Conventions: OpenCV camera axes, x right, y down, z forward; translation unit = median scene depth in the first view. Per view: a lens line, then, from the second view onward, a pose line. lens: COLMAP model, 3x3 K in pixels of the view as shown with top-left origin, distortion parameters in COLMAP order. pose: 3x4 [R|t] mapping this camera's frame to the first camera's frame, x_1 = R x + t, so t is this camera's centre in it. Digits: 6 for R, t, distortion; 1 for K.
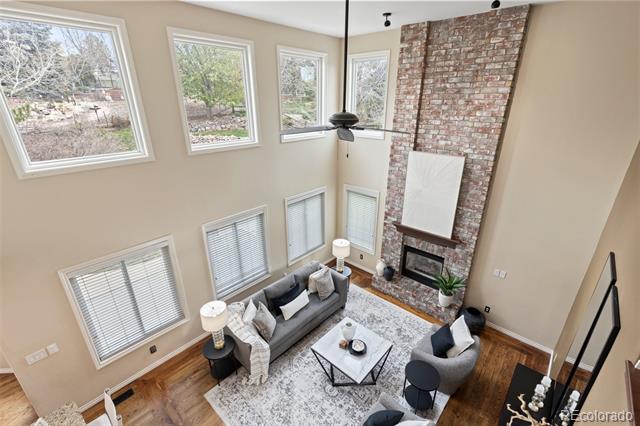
lens RADIAL K [[290.4, 0, 319.7], [0, 290.4, 215.8], [0, 0, 1]] dist [0.004510, -0.000438]
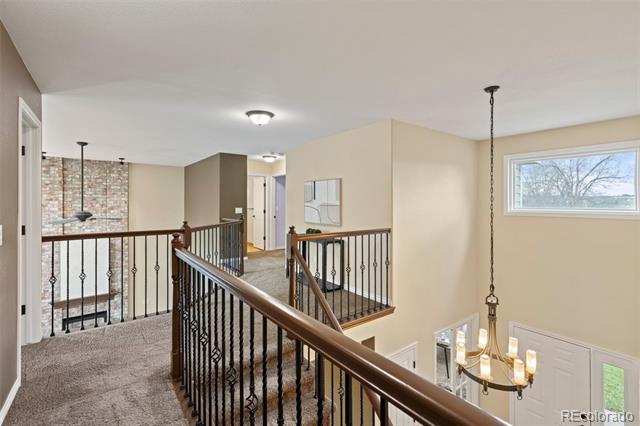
lens RADIAL K [[290.4, 0, 320.8], [0, 290.4, 201.1], [0, 0, 1]] dist [0.004510, -0.000438]
pose [[0.175546, 0.003025, 0.984467, -0.889663], [0.369583, 0.926651, -0.068750, 0.161078], [-0.912465, 0.375911, 0.161552, -0.412816]]
